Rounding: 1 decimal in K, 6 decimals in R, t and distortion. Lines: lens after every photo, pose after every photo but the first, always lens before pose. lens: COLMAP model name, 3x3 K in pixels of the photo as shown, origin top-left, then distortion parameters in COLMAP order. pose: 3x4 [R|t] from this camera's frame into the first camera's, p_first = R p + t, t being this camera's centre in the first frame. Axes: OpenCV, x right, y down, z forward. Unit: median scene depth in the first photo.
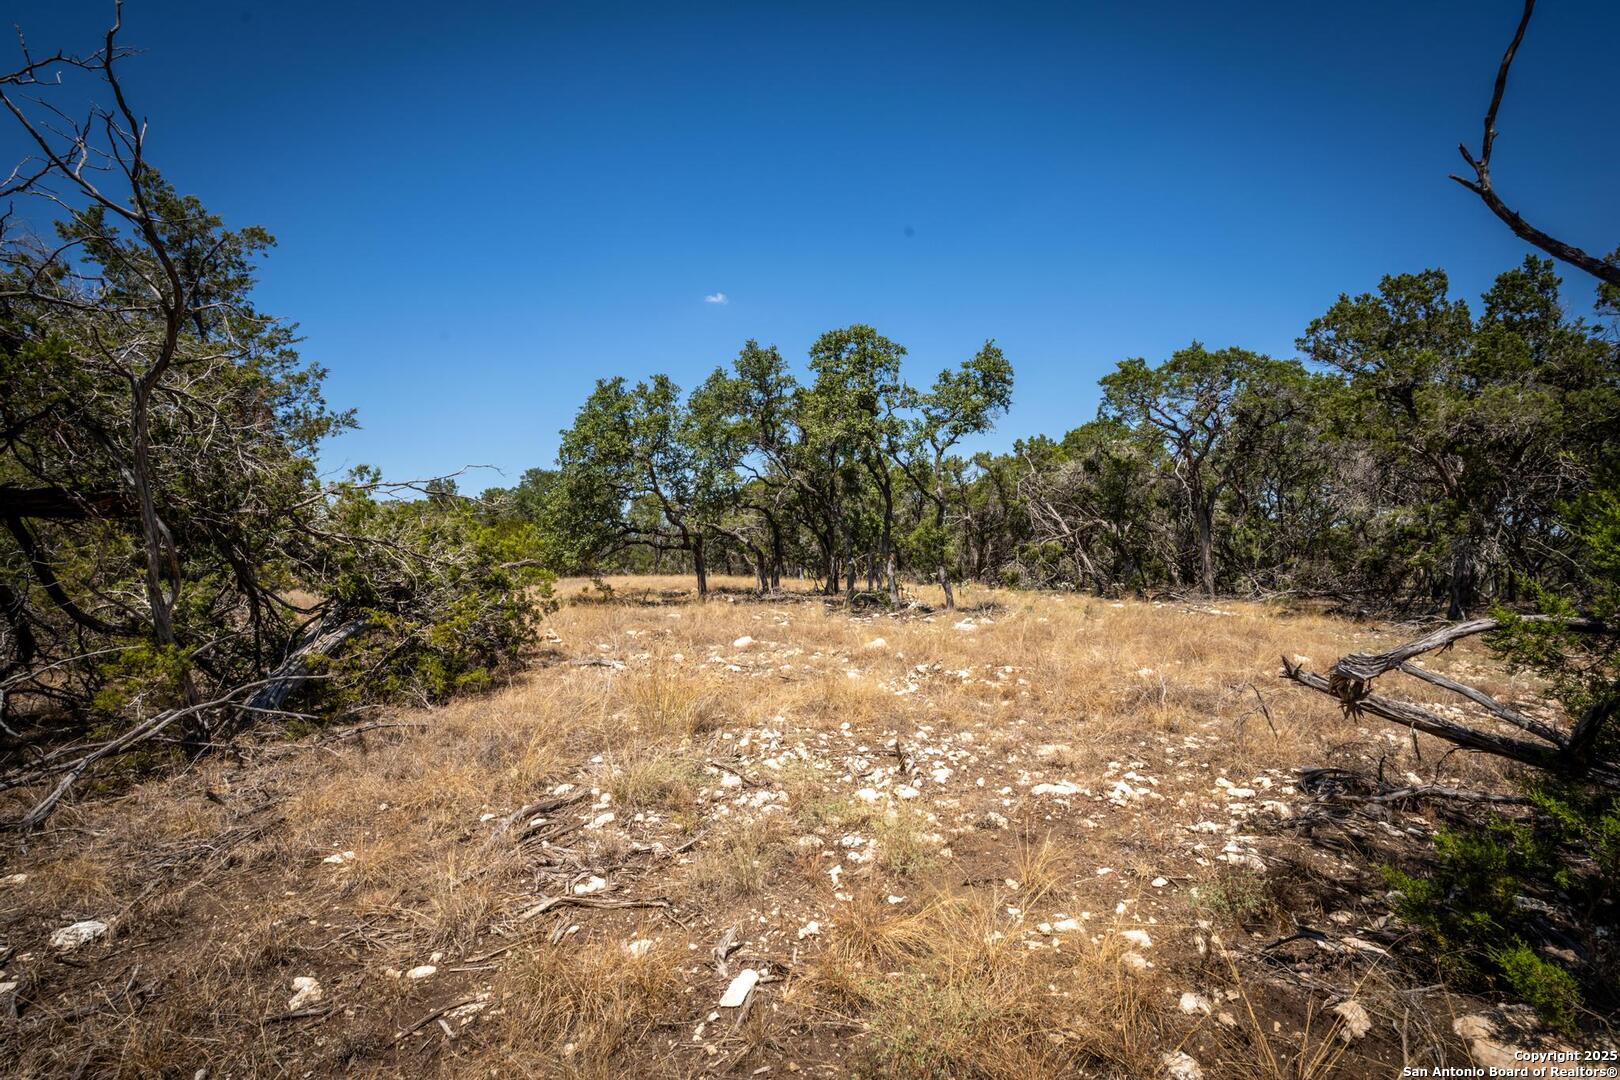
lens RADIAL K [[731.8, 0, 809.8], [0, 731.8, 549.1], [0, 0, 1]] dist [-0.009528, 0.000322]
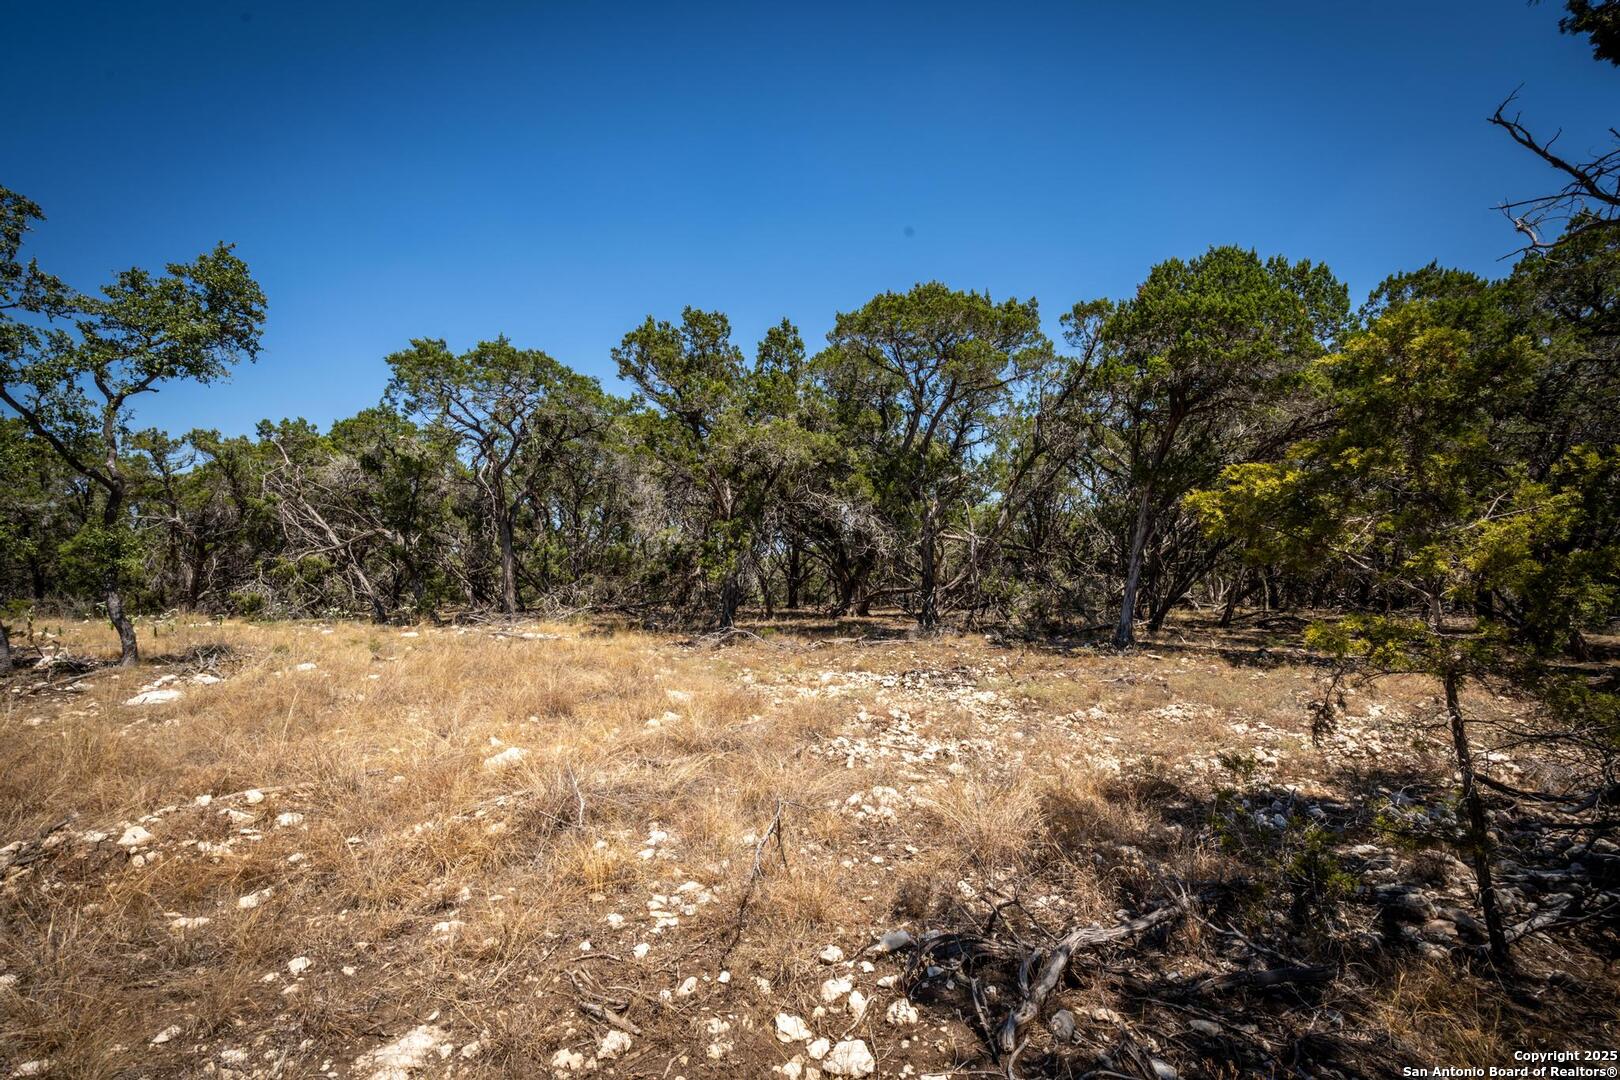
lens RADIAL K [[731.8, 0, 807.0], [0, 731.8, 541.8], [0, 0, 1]] dist [-0.009528, 0.000322]
pose [[0.601667, 0.026672, 0.798302, 0.036279], [-0.000308, 0.999450, -0.033160, 0.001531], [-0.798747, 0.019706, 0.601344, 0.147587]]
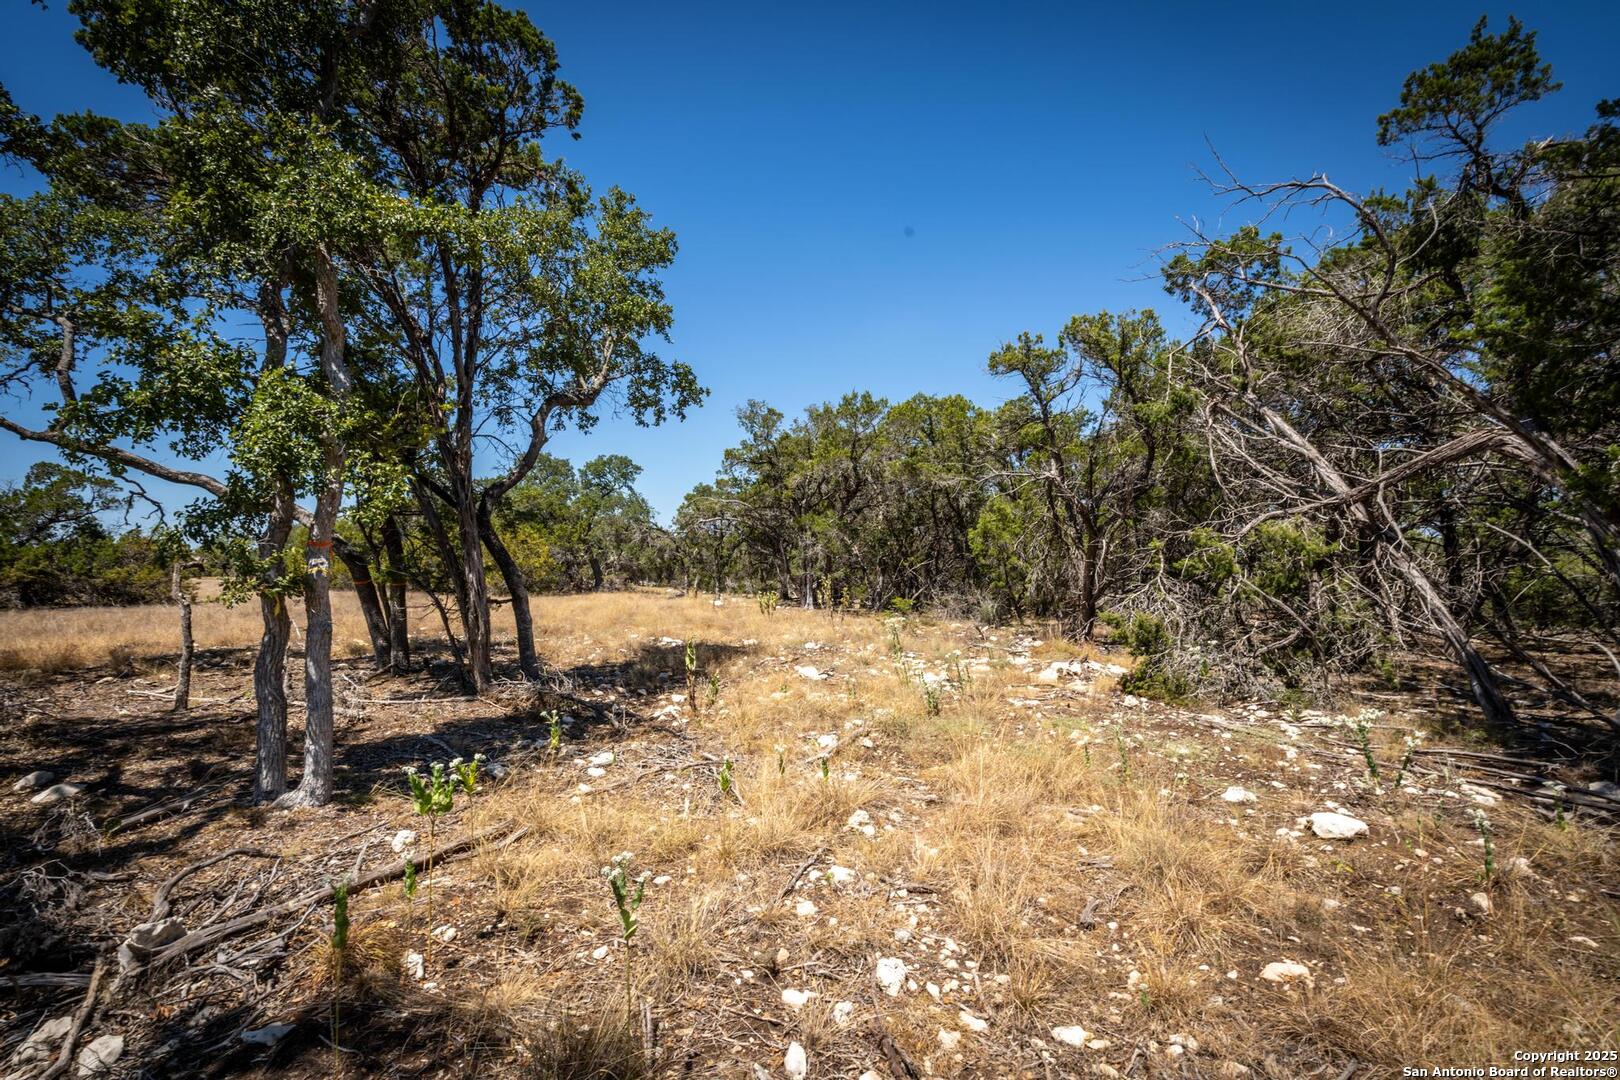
lens RADIAL K [[731.8, 0, 811.5], [0, 731.8, 551.4], [0, 0, 1]] dist [-0.009528, 0.000322]
pose [[0.964938, -0.013942, -0.262109, 0.268319], [0.012159, 0.999891, -0.008423, 0.002812], [0.262198, 0.004941, 0.965002, 0.794565]]
